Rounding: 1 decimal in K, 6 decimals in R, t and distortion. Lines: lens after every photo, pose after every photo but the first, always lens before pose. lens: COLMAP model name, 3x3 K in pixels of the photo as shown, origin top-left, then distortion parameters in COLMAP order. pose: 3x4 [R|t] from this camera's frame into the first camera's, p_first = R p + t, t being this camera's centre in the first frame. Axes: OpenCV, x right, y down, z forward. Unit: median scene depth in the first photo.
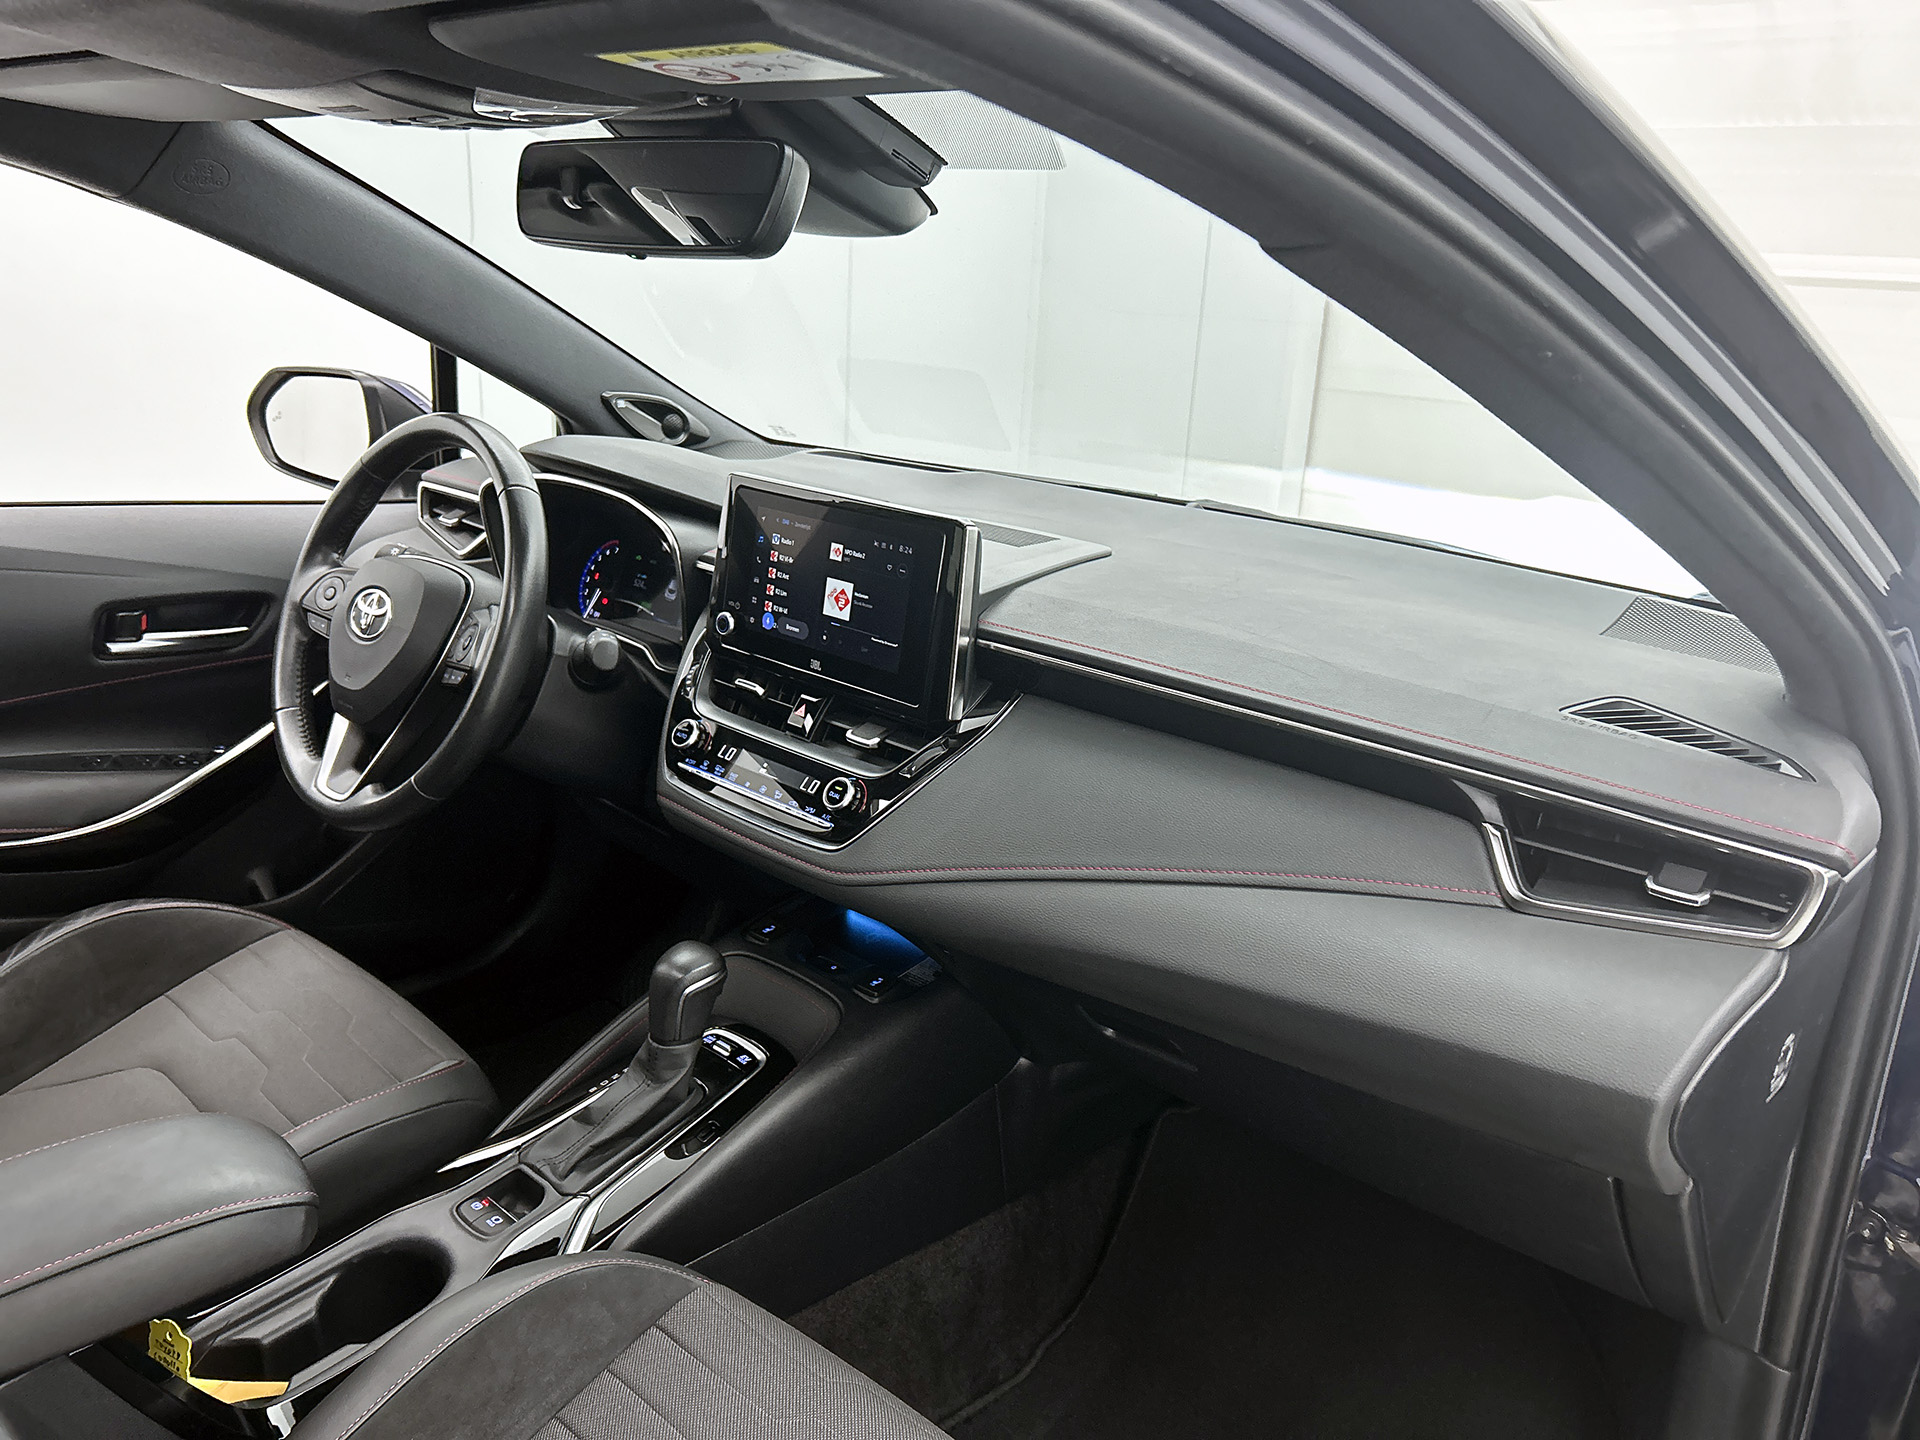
lens RADIAL K [[1475.1, 0, 936.2], [0, 1475.1, 720.4], [0, 0, 1]] dist [0.069360, -0.002641]
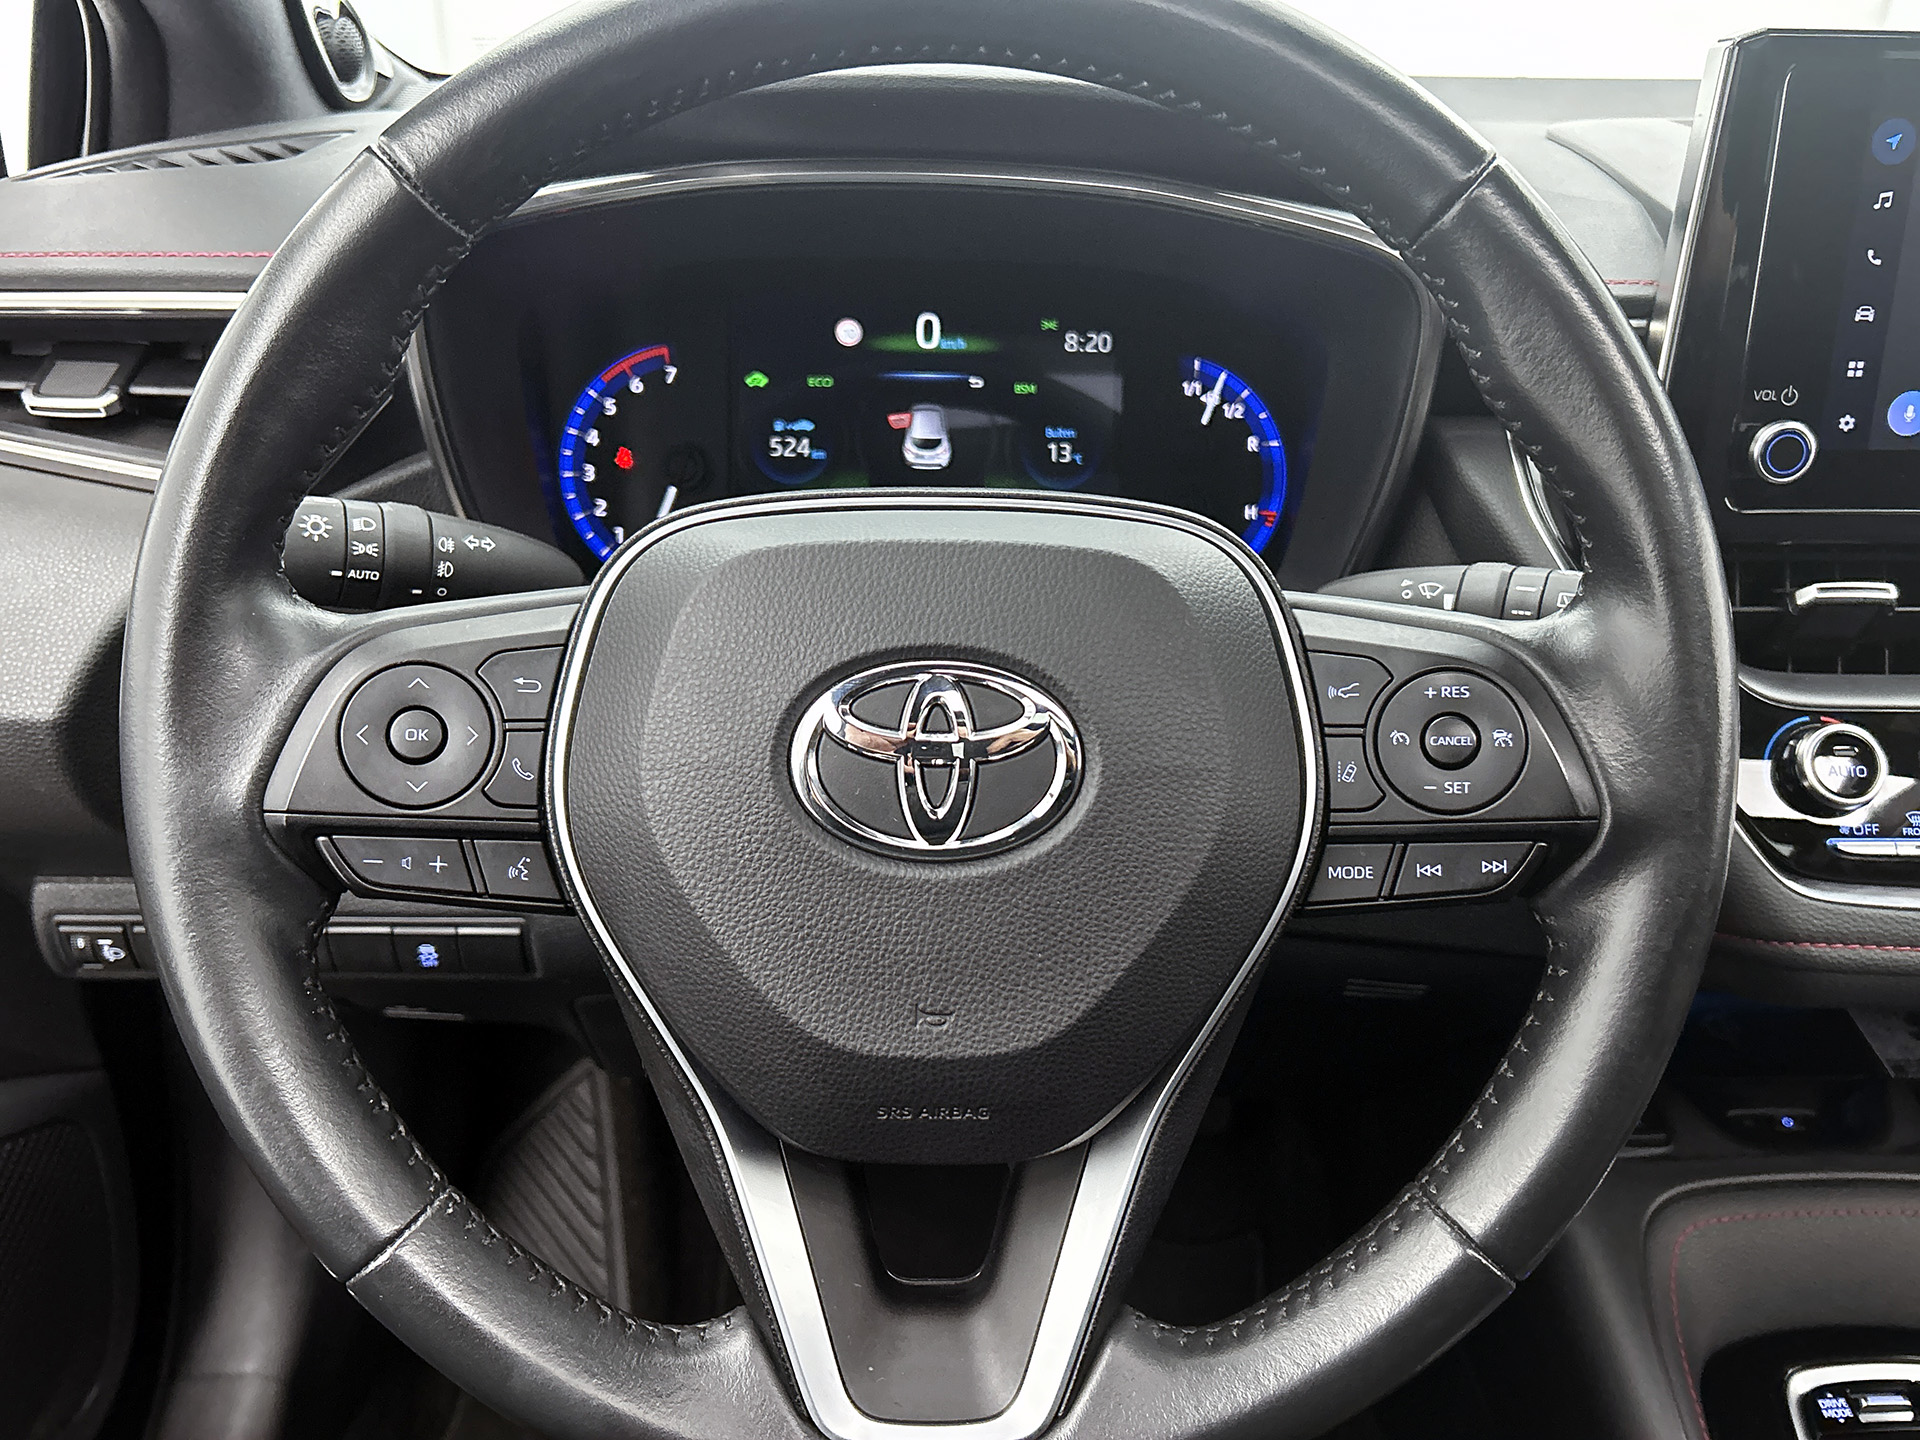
lens RADIAL K [[1657.4, 0, 960.0], [0, 1657.4, 720.0], [0, 0, 1]] dist [0.013247, 0.008696]
pose [[0.709629, -0.334789, 0.619954, -0.610607], [0.227629, 0.941649, 0.247956, -0.163111], [-0.666792, -0.034837, 0.744429, 0.878560]]
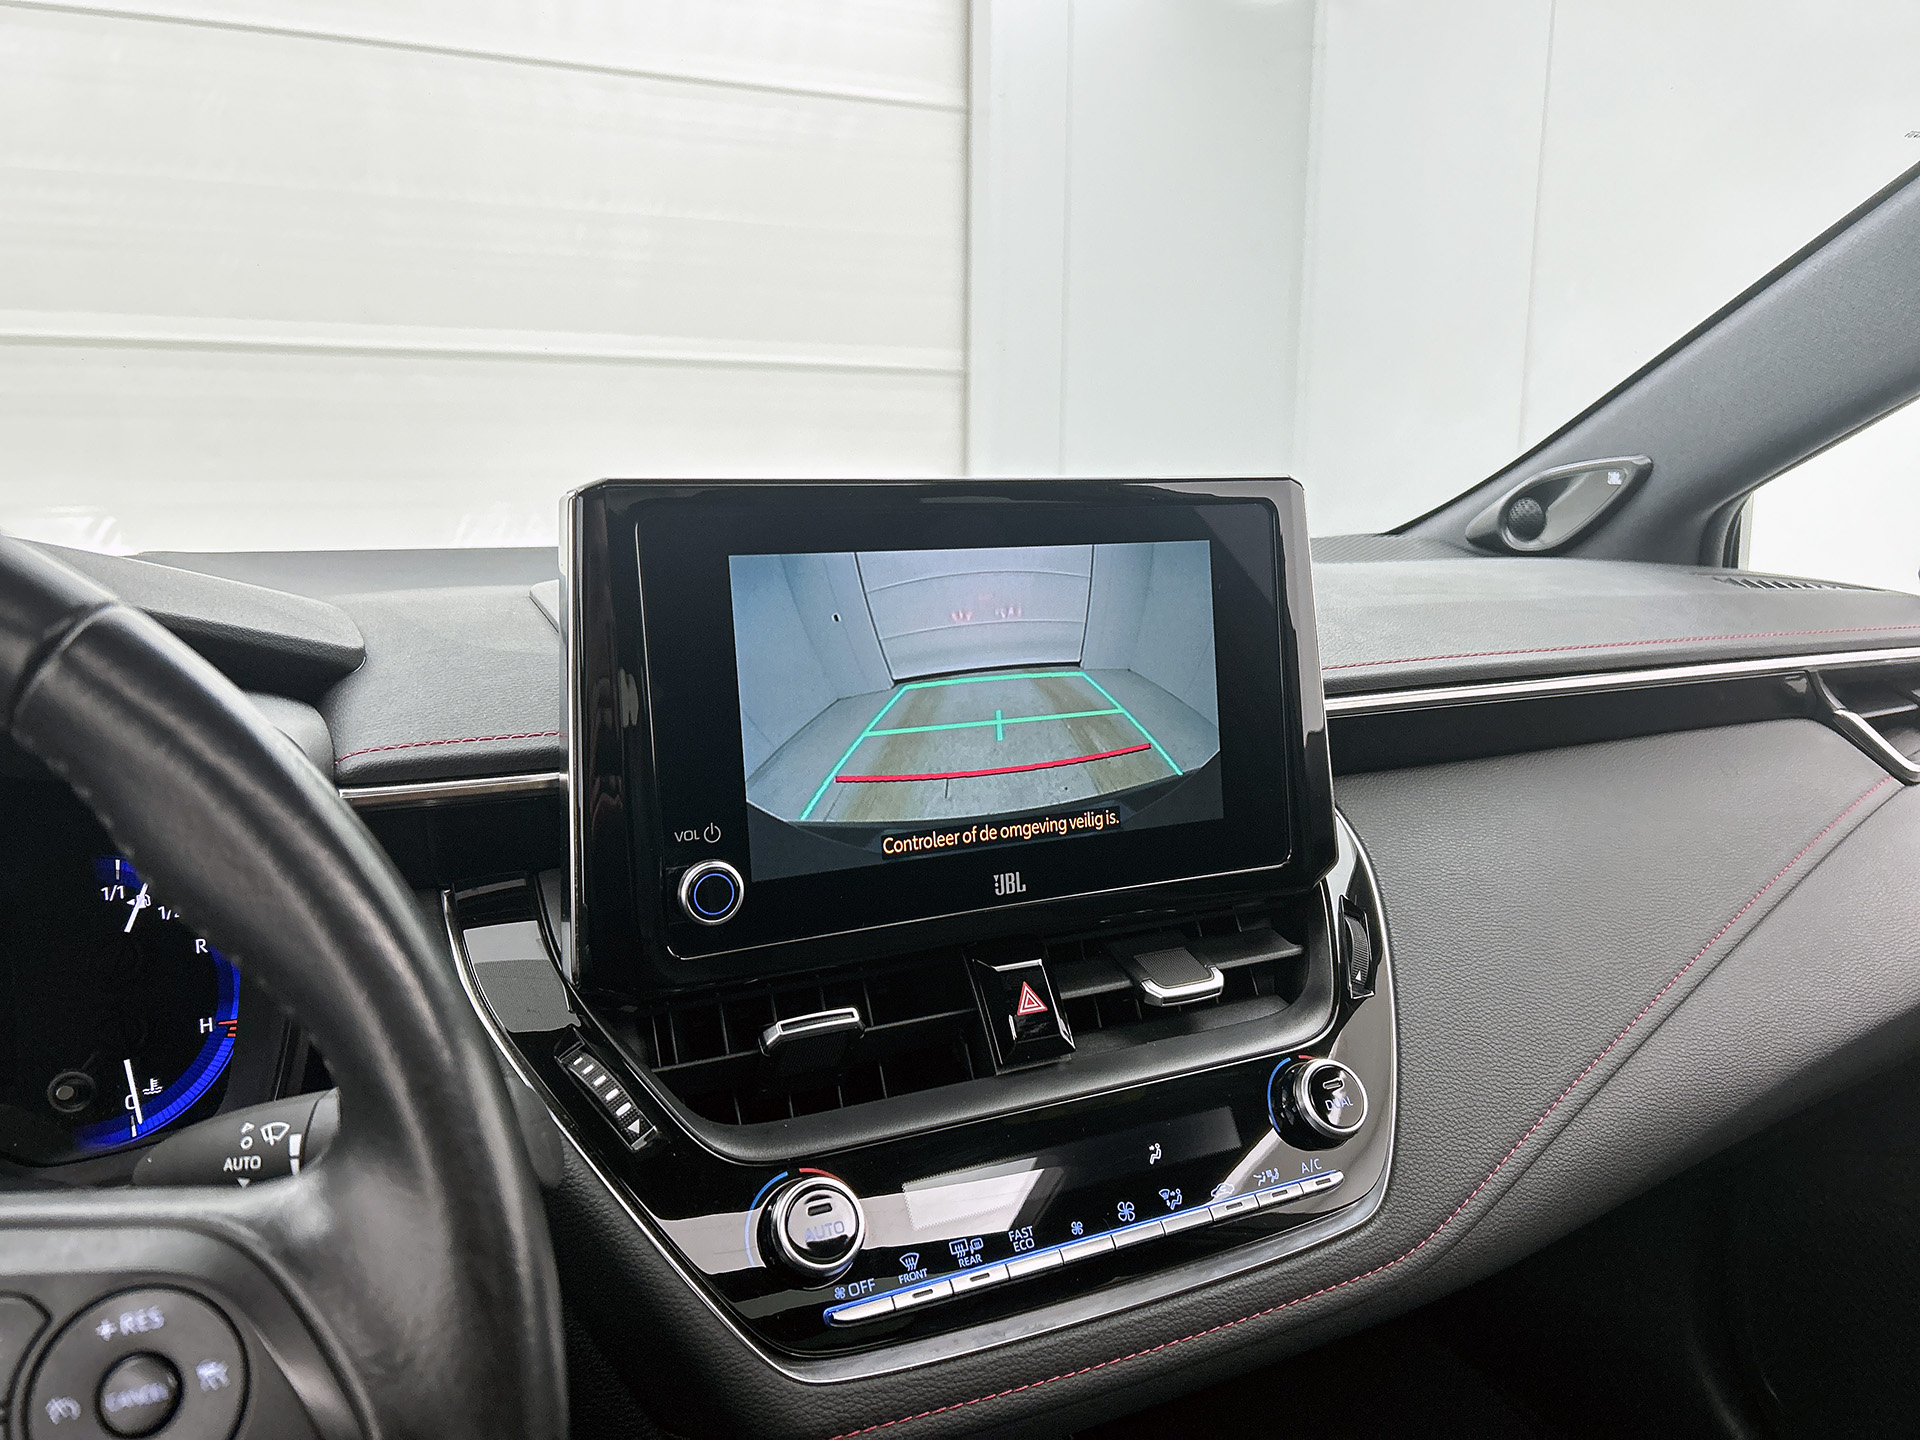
lens RADIAL K [[1476.5, 0, 960.0], [0, 1476.5, 720.0], [0, 0, 1]] dist [0.017794, -0.002502]
pose [[0.337125, -0.215470, 0.916471, -0.466191], [0.293695, 0.948948, 0.115069, -0.136018], [-0.894478, 0.230370, 0.383196, 0.855786]]
